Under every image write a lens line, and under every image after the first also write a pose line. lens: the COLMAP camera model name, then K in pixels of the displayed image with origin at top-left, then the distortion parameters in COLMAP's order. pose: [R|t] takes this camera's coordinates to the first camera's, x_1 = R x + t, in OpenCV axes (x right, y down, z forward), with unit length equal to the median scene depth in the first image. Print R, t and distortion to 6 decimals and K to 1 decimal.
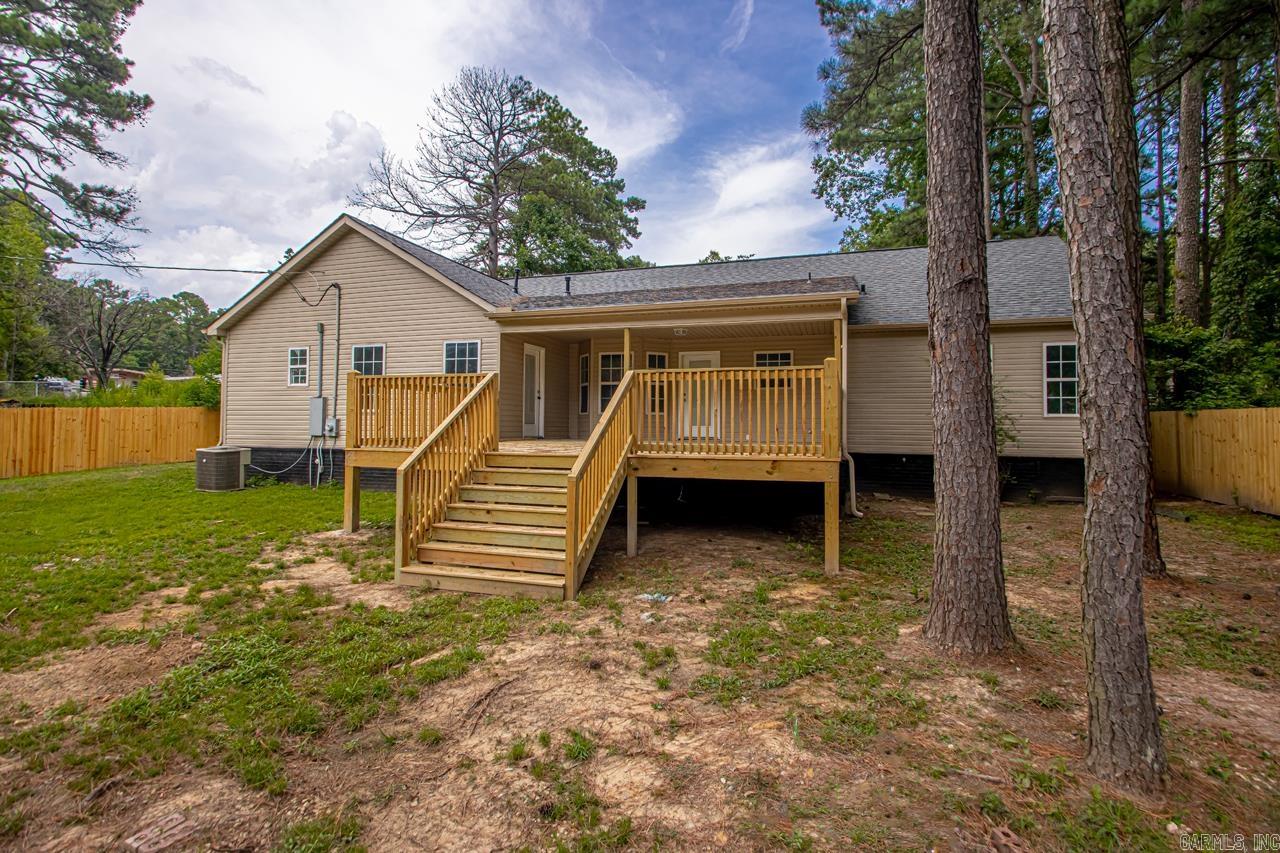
lens RADIAL K [[601.1, 0, 585.9], [0, 601.1, 407.9], [0, 0, 1]] dist [0.006043, -0.000406]
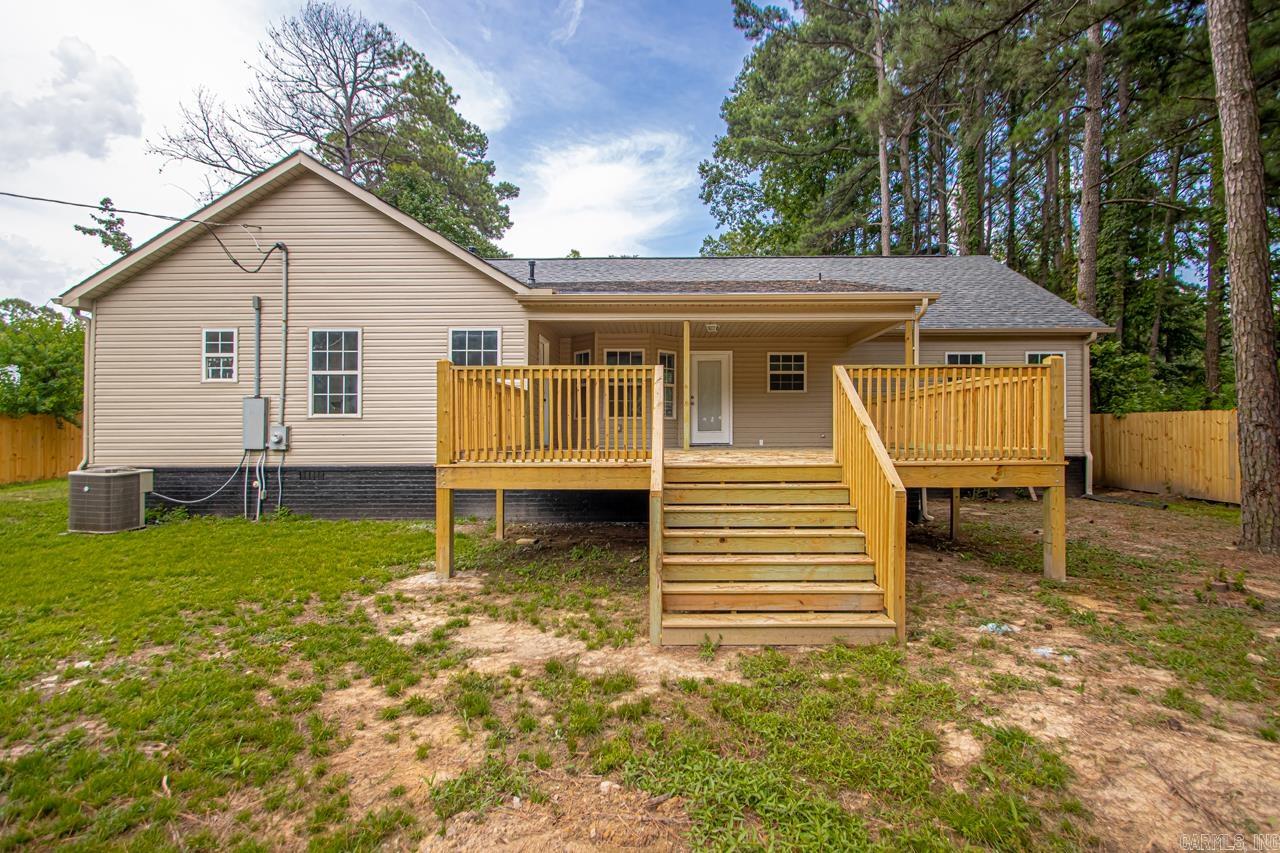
lens RADIAL K [[634.1, 0, 640.0], [0, 634.1, 426.5], [0, 0, 1]] dist [0.029725, -0.028360]
pose [[0.951466, -0.007710, 0.307656, -0.231588], [0.001695, 0.999802, 0.019814, 0.003195], [-0.307748, -0.018331, 0.951291, 0.106541]]
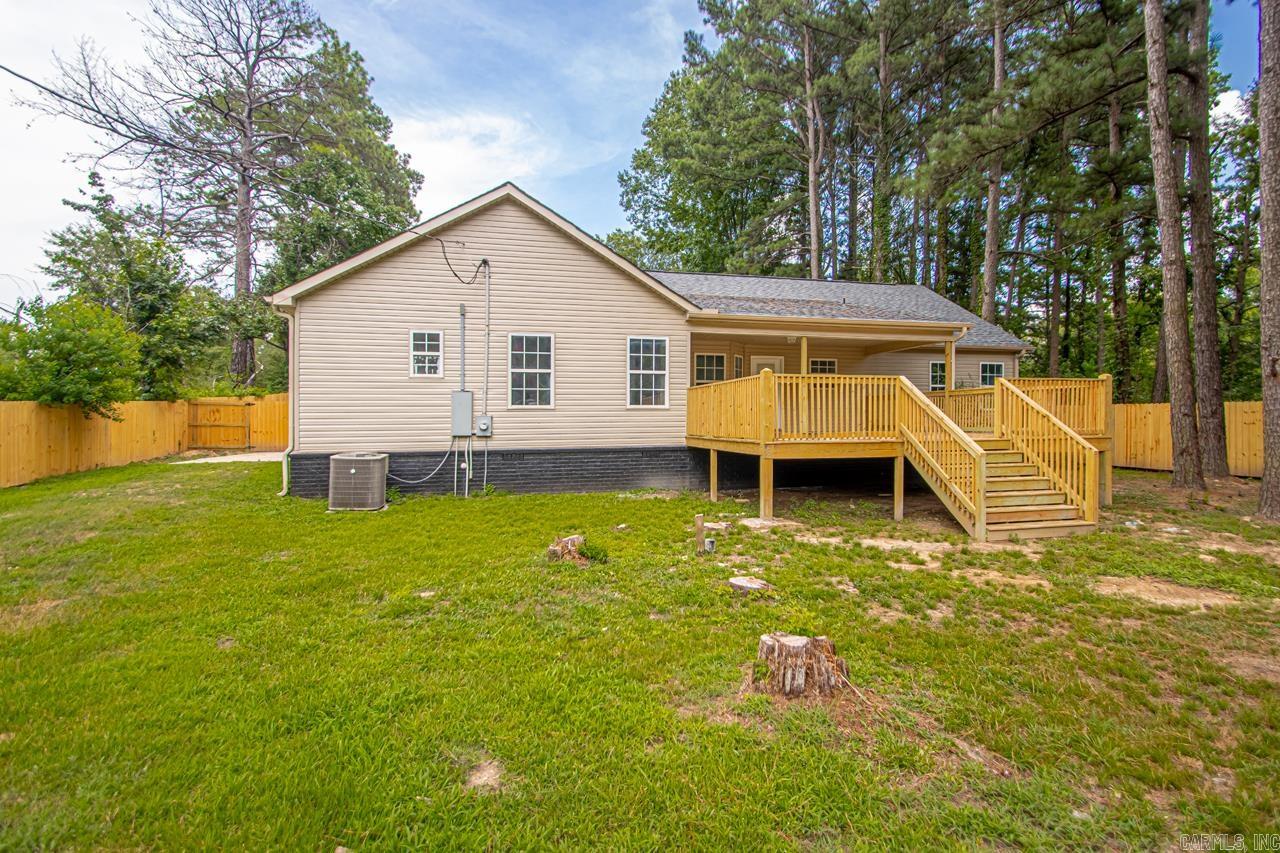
lens RADIAL K [[602.6, 0, 678.9], [0, 602.6, 422.7], [0, 0, 1]] dist [0.026108, -0.021401]
pose [[0.843069, -0.013992, 0.537624, -0.631826], [-0.002412, 0.999553, 0.029796, 0.000973], [-0.537800, -0.026417, 0.842658, 0.106508]]
